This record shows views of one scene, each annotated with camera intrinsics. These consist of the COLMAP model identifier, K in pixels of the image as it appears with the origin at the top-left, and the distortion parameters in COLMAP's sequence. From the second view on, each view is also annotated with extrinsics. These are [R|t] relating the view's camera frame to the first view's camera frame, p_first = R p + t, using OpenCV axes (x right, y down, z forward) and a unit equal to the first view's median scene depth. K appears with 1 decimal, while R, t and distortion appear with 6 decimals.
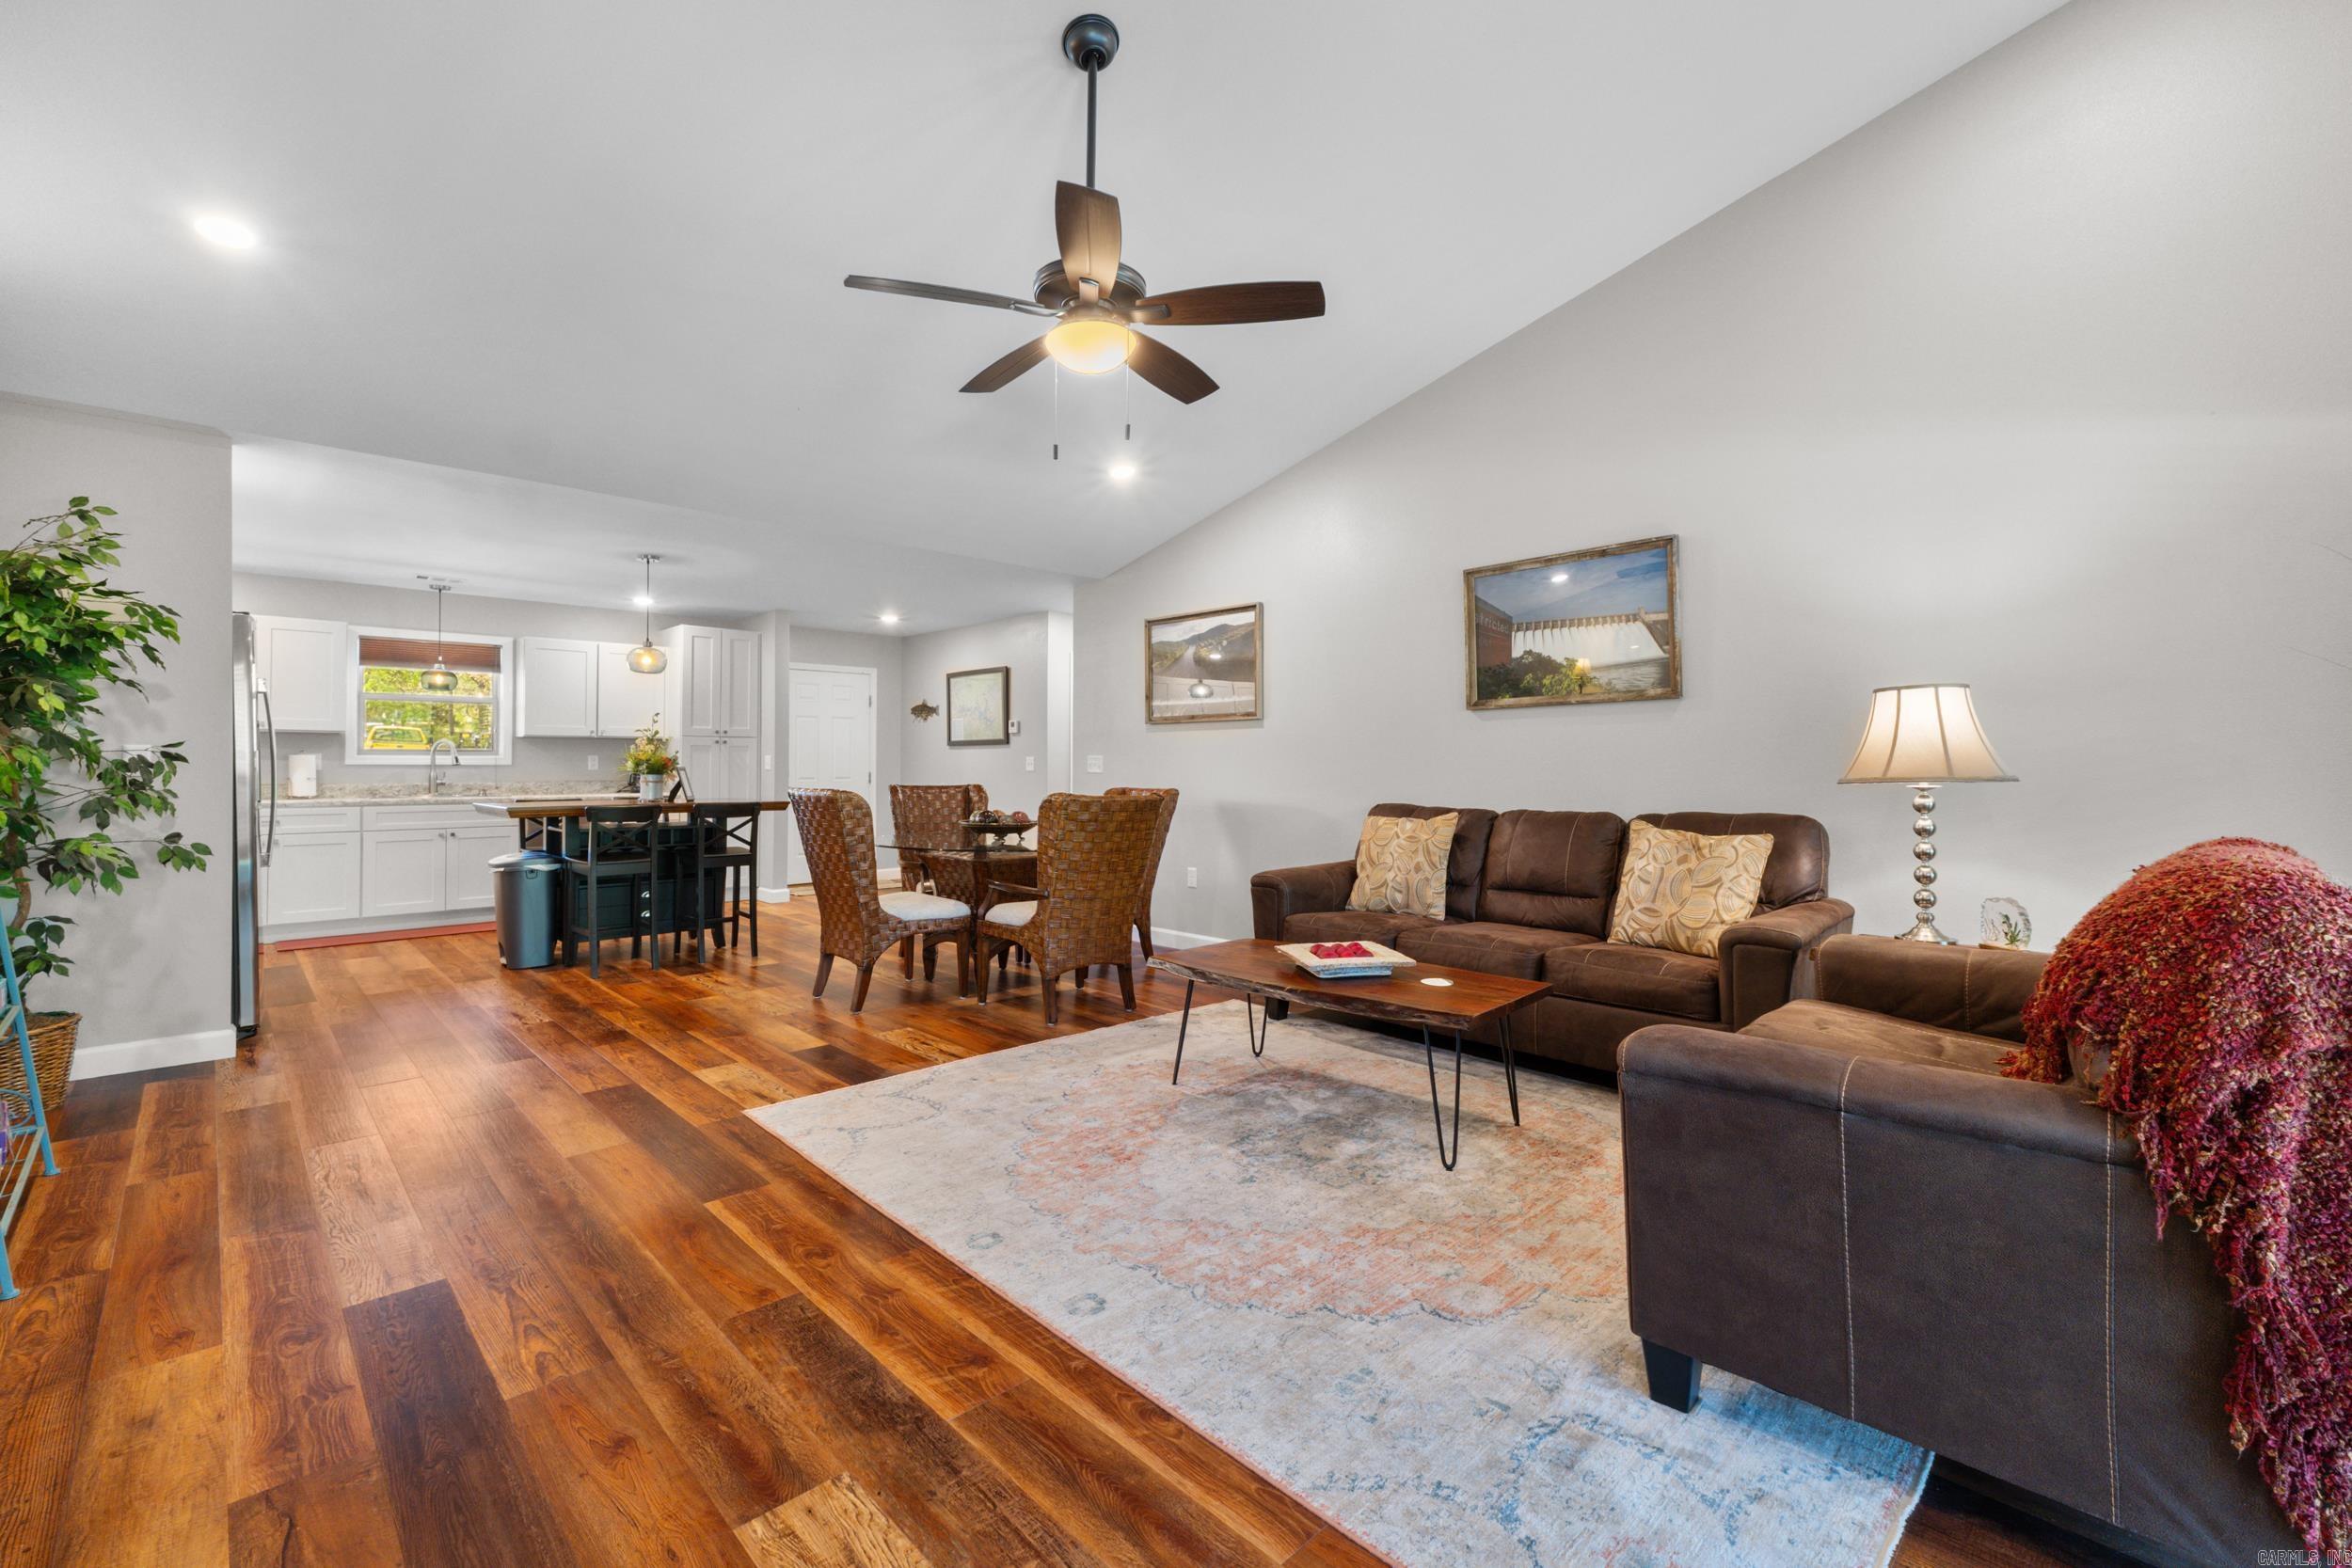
lens RADIAL K [[994.5, 0, 1180.7], [0, 994.5, 764.7], [0, 0, 1]] dist [0.003093, -0.000344]
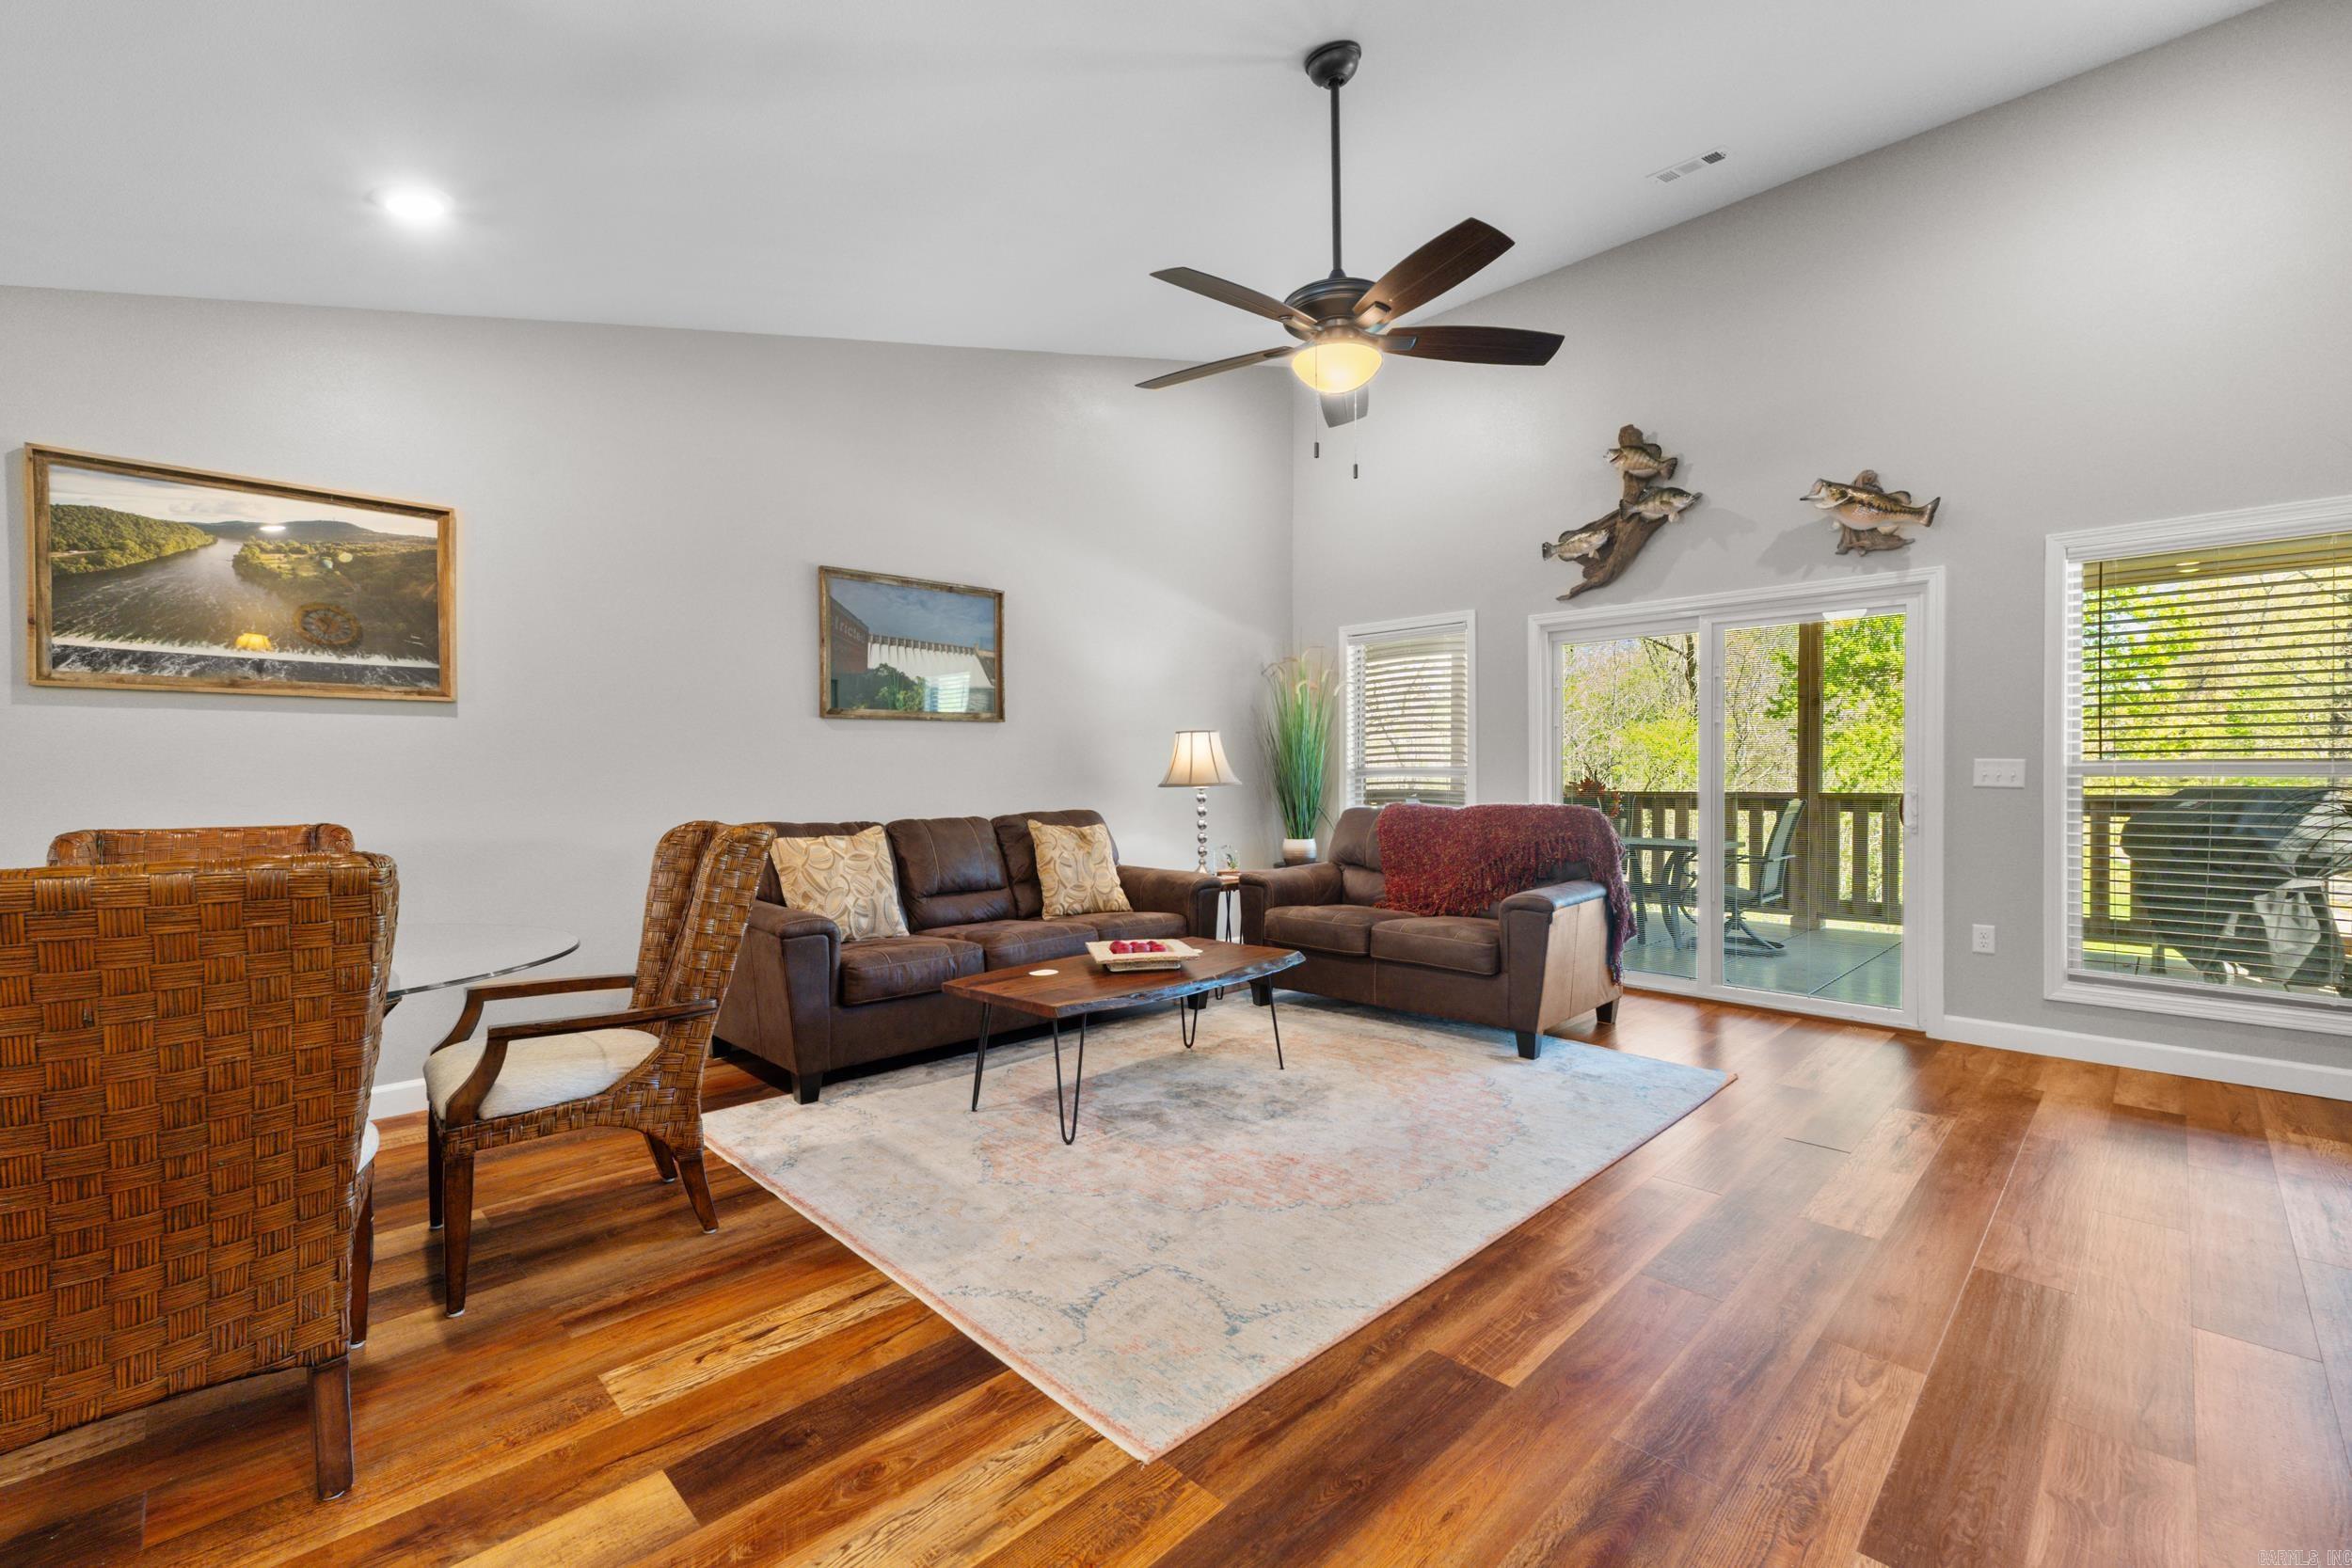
lens RADIAL K [[994.5, 0, 1178.8], [0, 994.5, 788.4], [0, 0, 1]] dist [0.003093, -0.000344]
pose [[-0.011884, -0.014043, 0.999831, -0.642253], [0.001937, 0.999899, 0.014067, -0.000907], [-0.999928, 0.002104, -0.011856, 0.674896]]
